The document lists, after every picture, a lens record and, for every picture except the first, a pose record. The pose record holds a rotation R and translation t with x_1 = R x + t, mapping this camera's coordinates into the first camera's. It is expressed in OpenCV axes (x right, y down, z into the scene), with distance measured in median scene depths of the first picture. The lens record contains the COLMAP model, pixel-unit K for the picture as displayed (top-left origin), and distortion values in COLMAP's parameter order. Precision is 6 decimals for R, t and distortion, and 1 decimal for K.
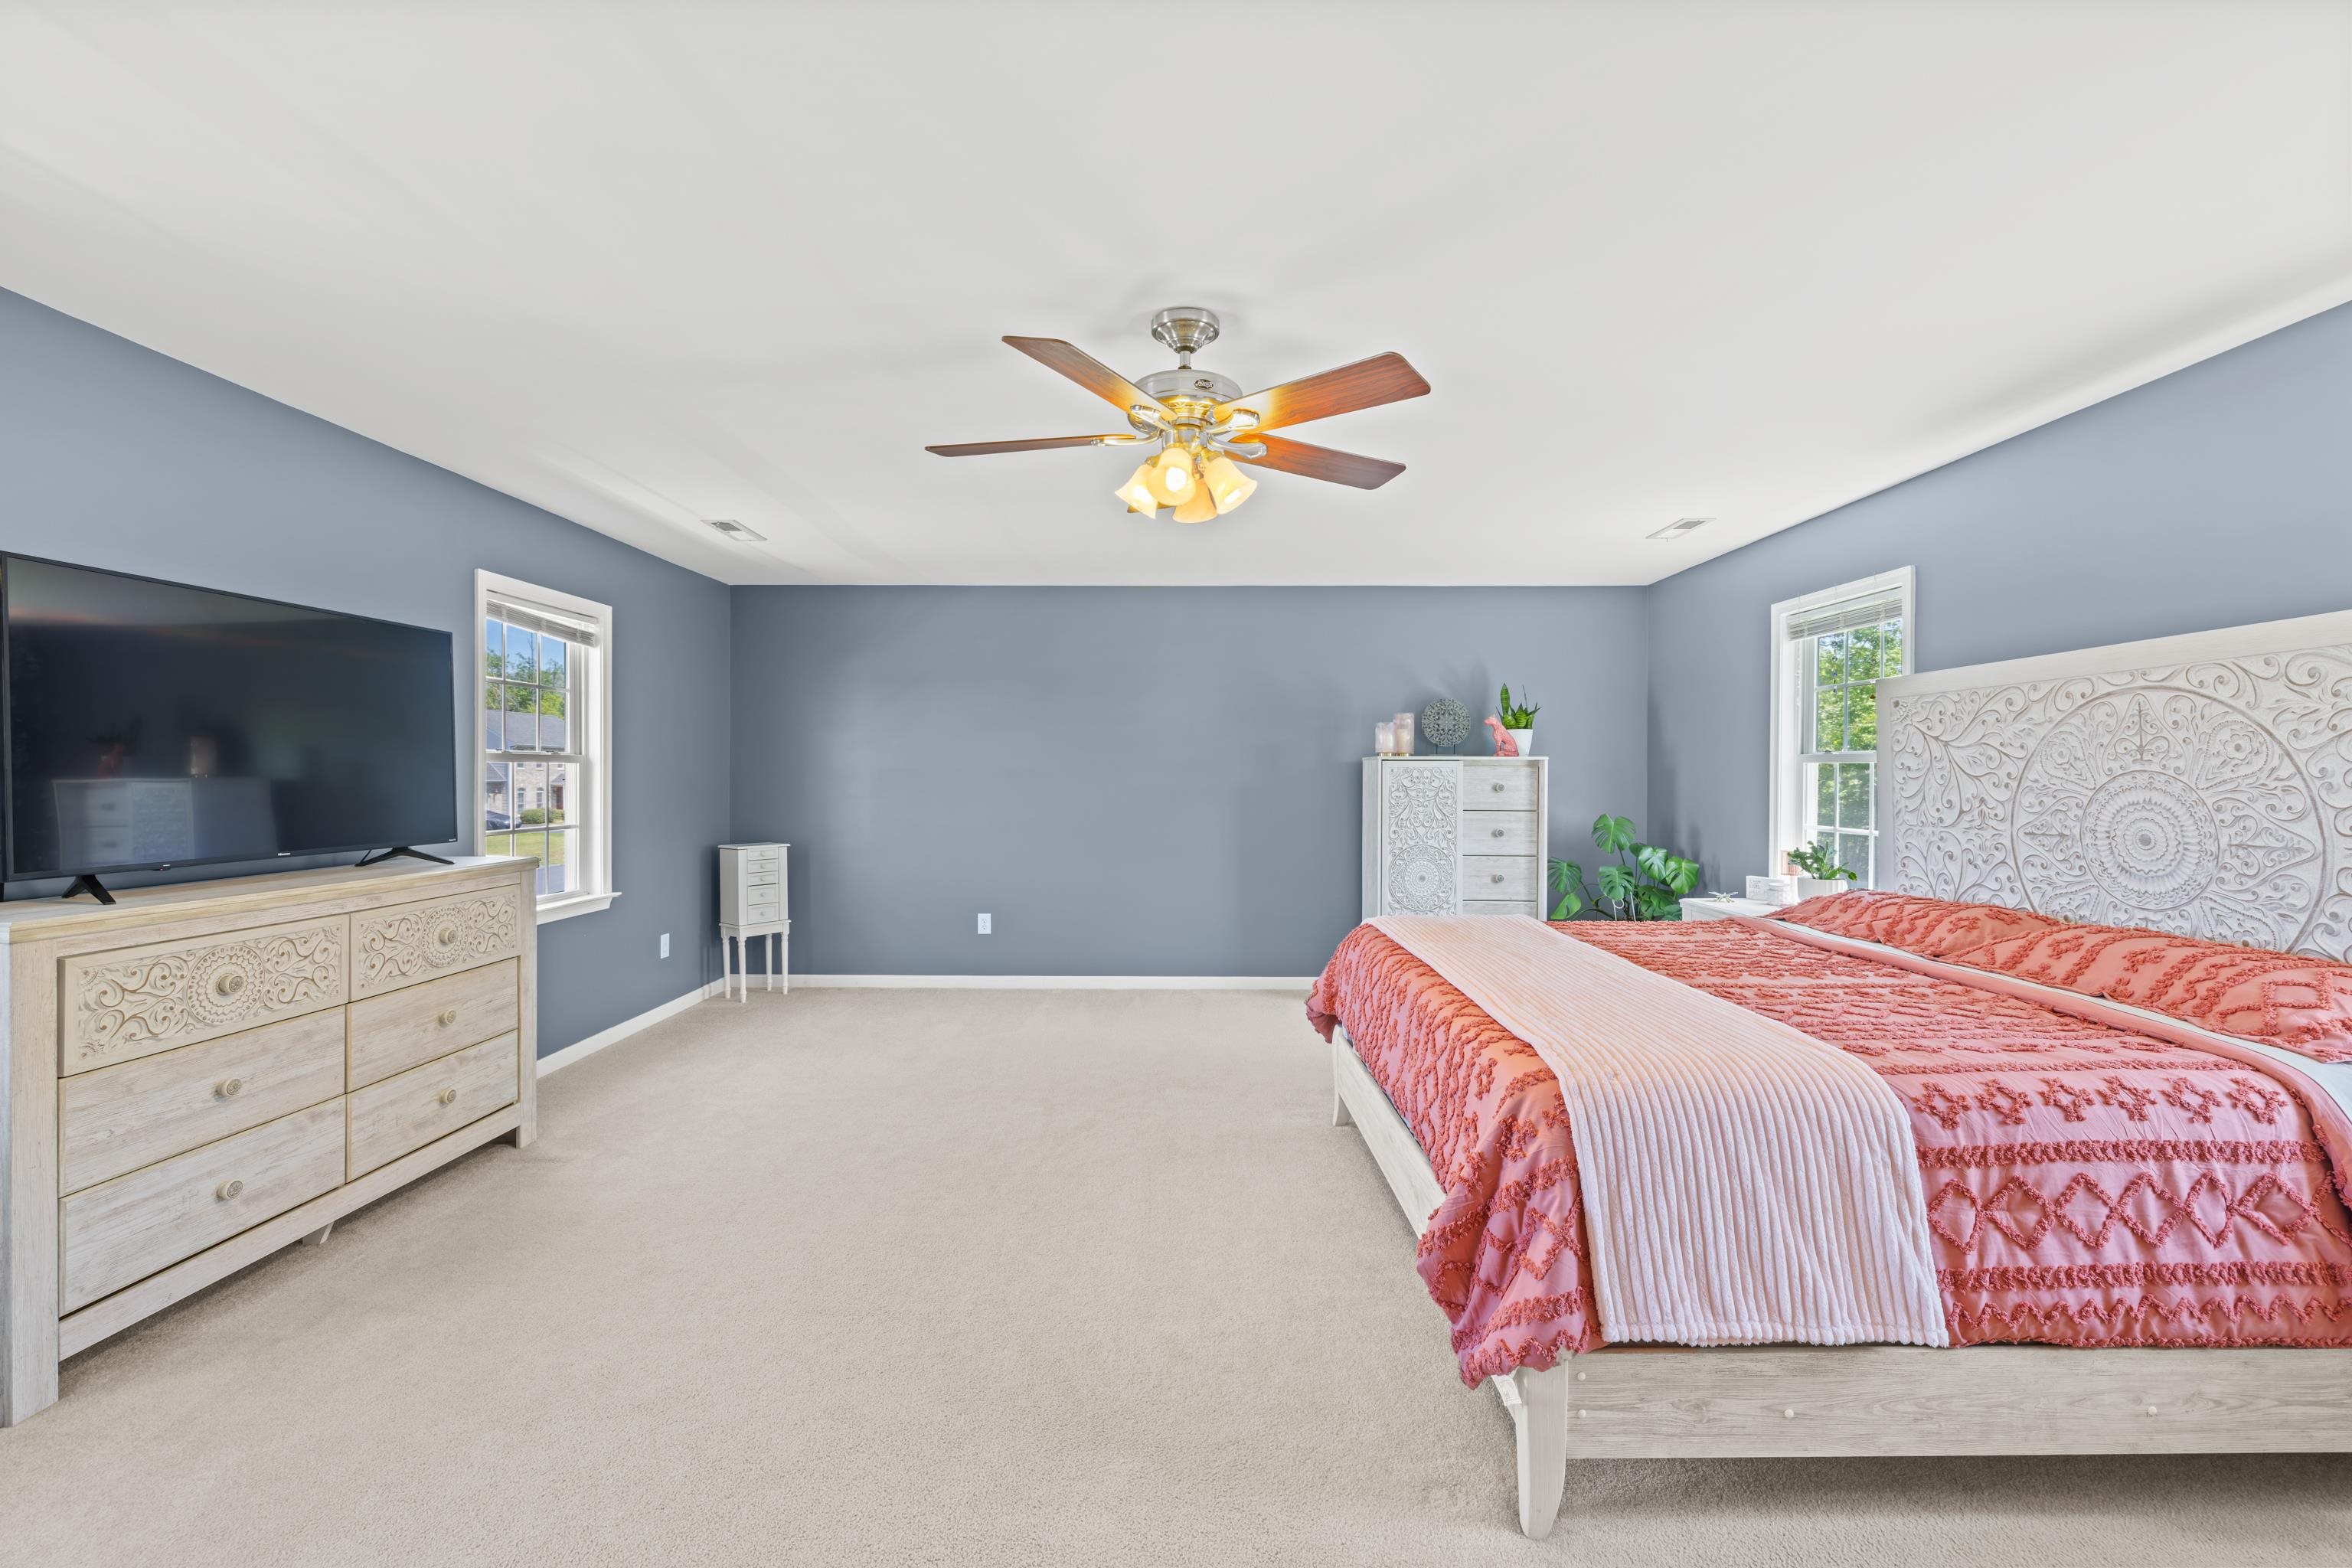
lens RADIAL K [[981.4, 0, 1175.9], [0, 981.4, 776.1], [0, 0, 1]] dist [0.000183, 0.000200]
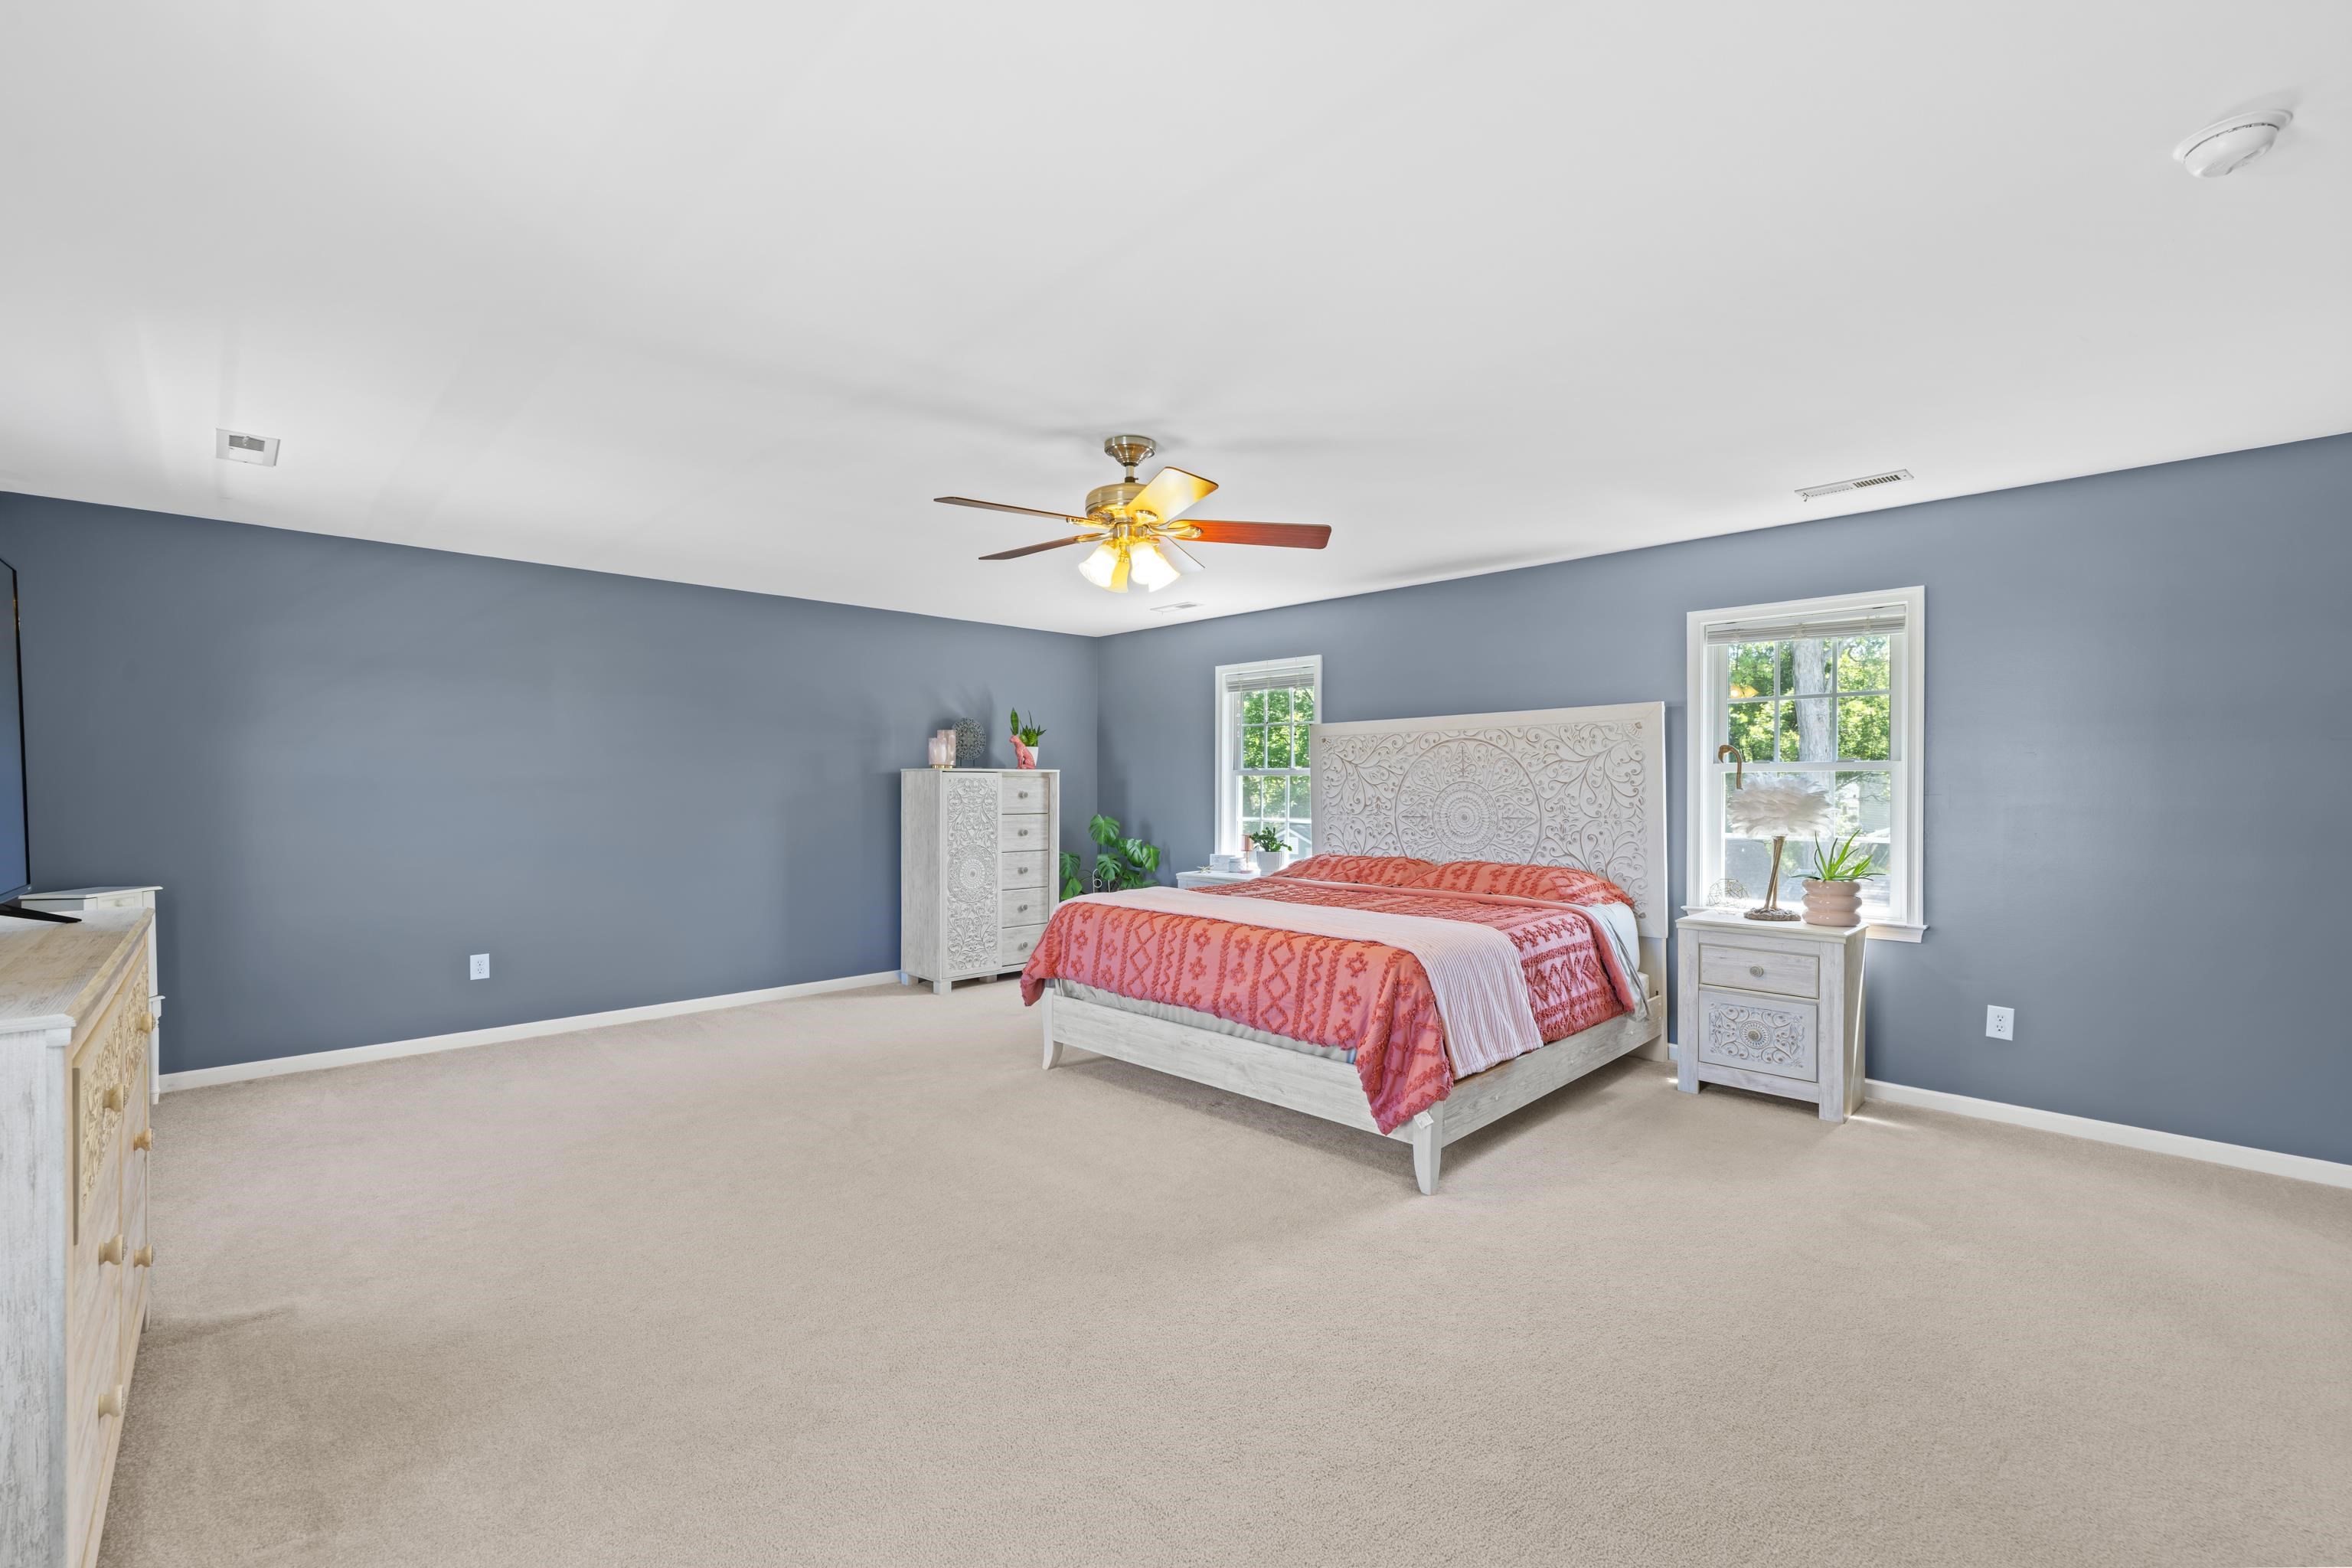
lens RADIAL K [[981.4, 0, 1175.9], [0, 981.4, 776.1], [0, 0, 1]] dist [0.000183, 0.000200]
pose [[0.716349, 0.003659, 0.697733, -0.683619], [0.003070, 0.999960, -0.008395, -0.001418], [-0.697736, 0.008156, 0.716309, 0.002683]]
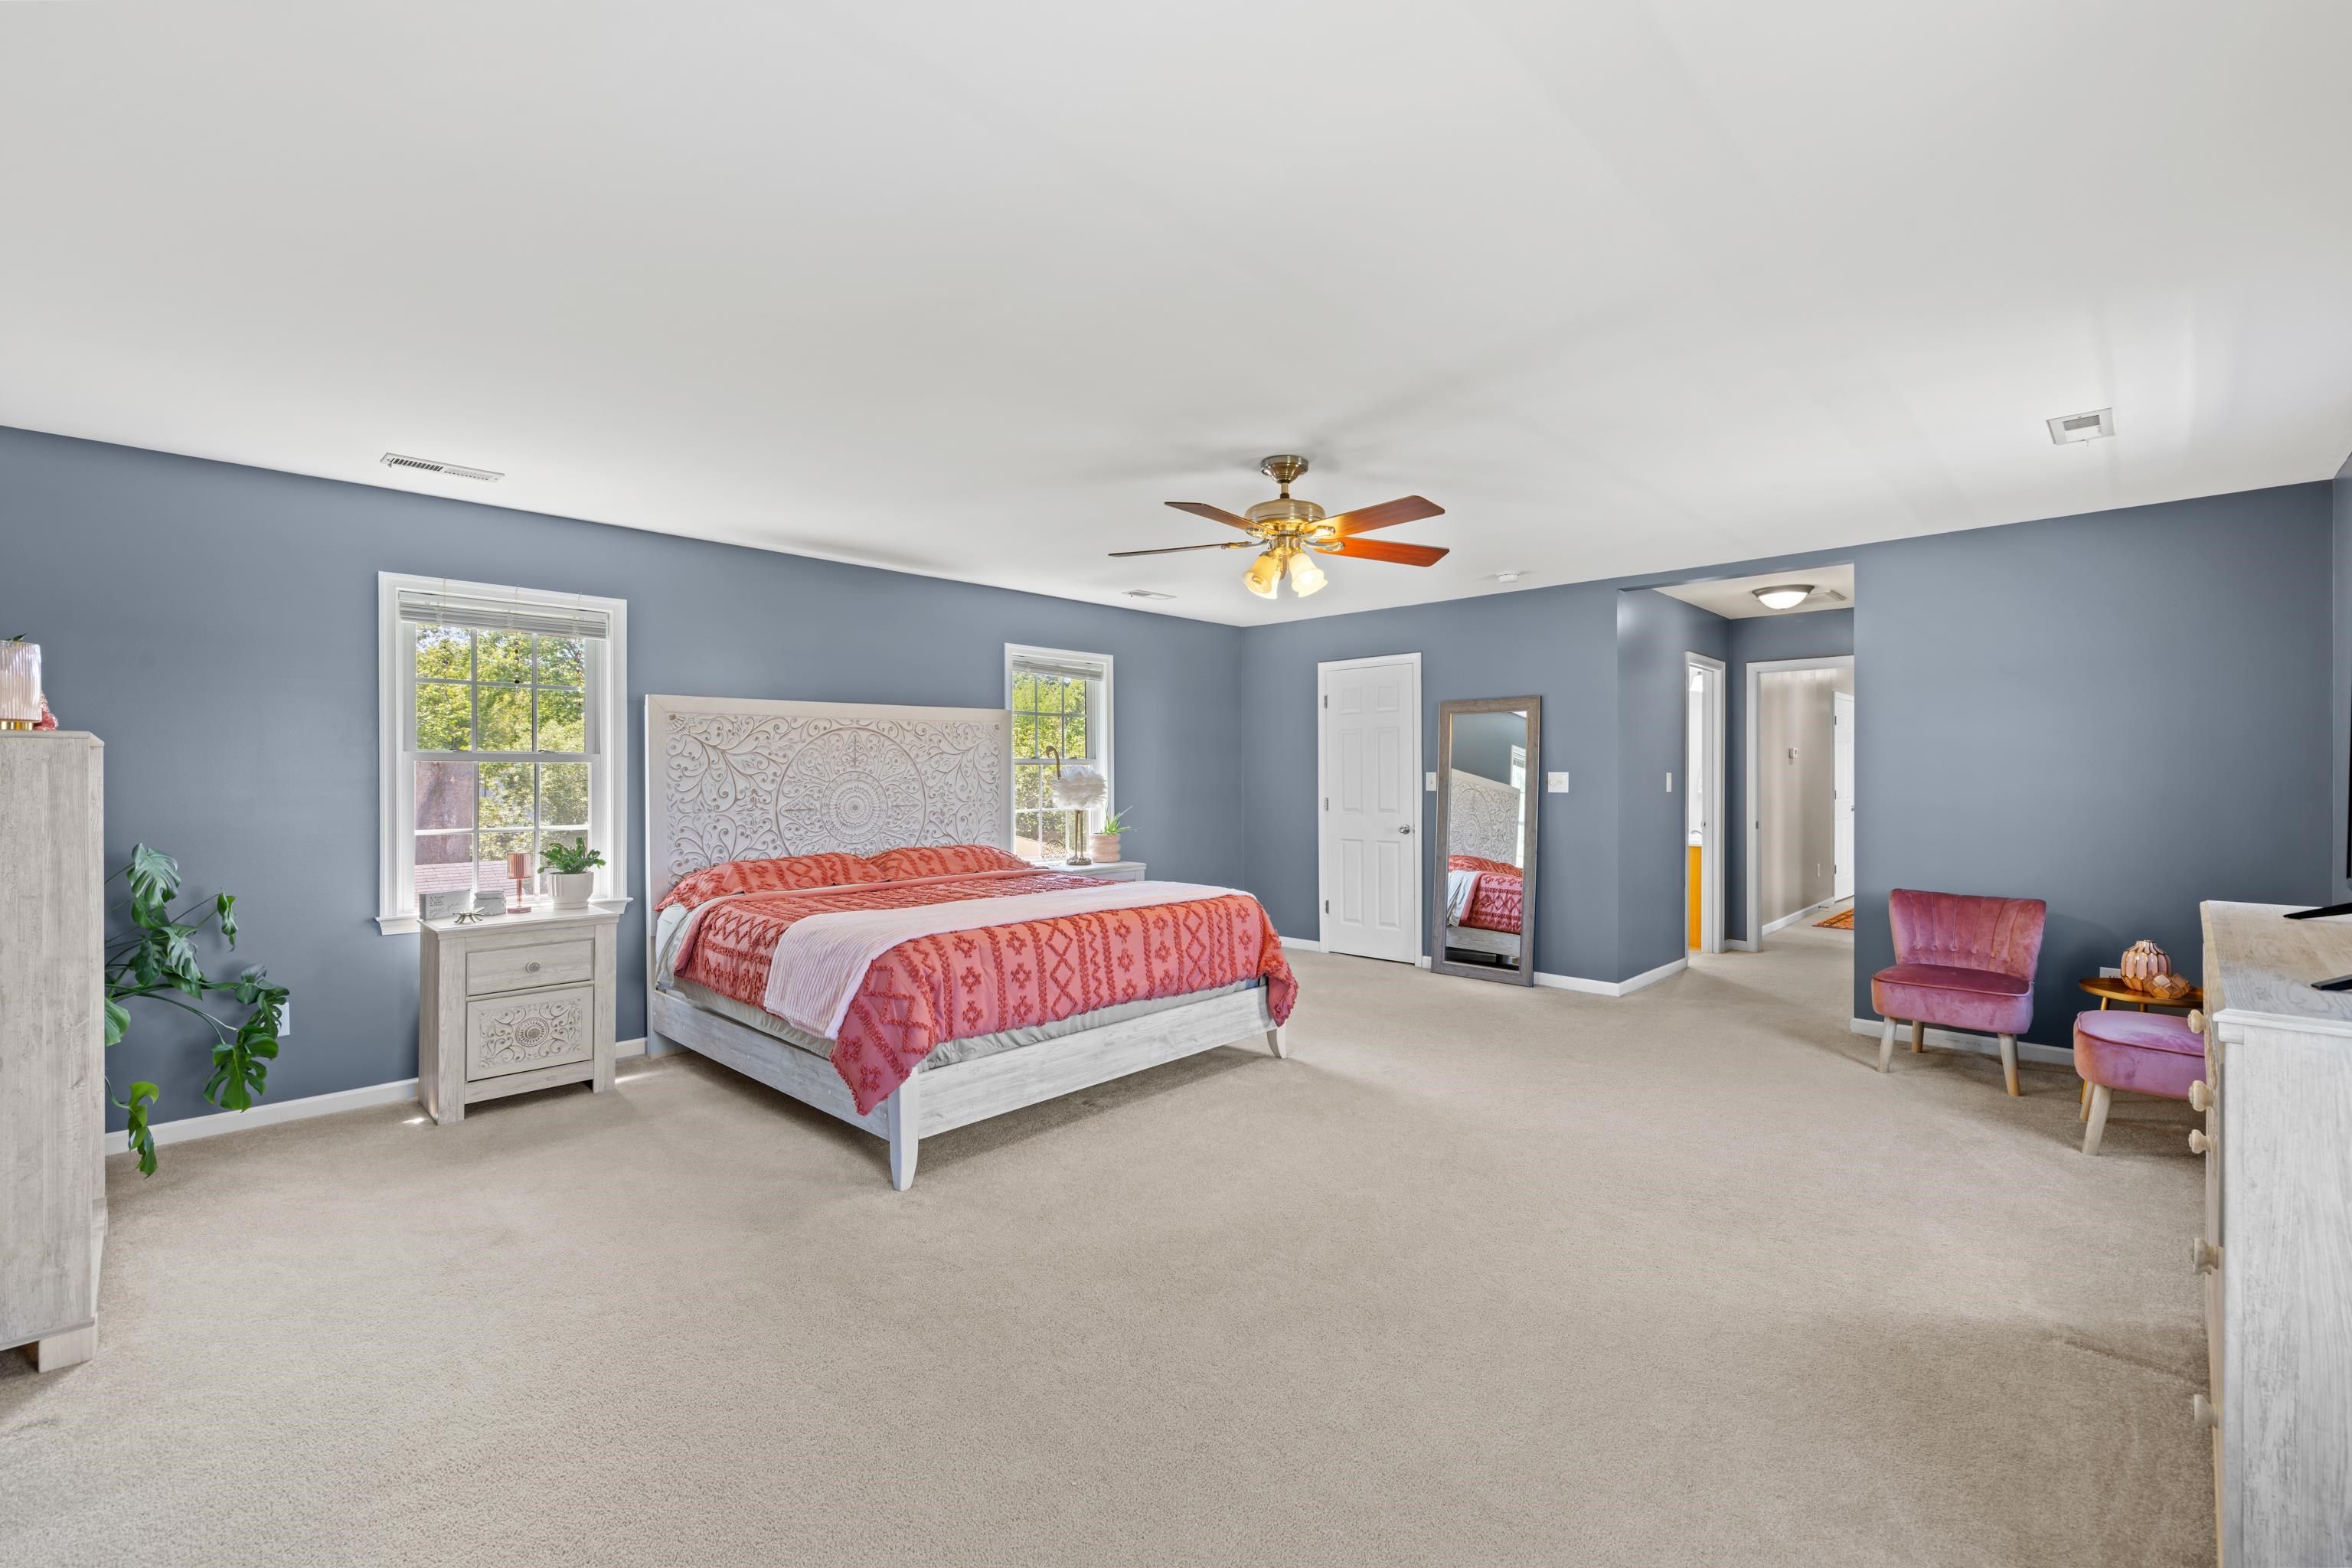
lens RADIAL K [[1018.8, 0, 1126.2], [0, 1018.8, 769.1], [0, 0, 1]] dist [-0.000057, 0.000016]
pose [[-0.702842, 0.001451, 0.711344, -0.703147], [0.001771, 0.999998, -0.000290, -0.007008], [-0.711344, 0.001056, -0.702844, 1.766088]]
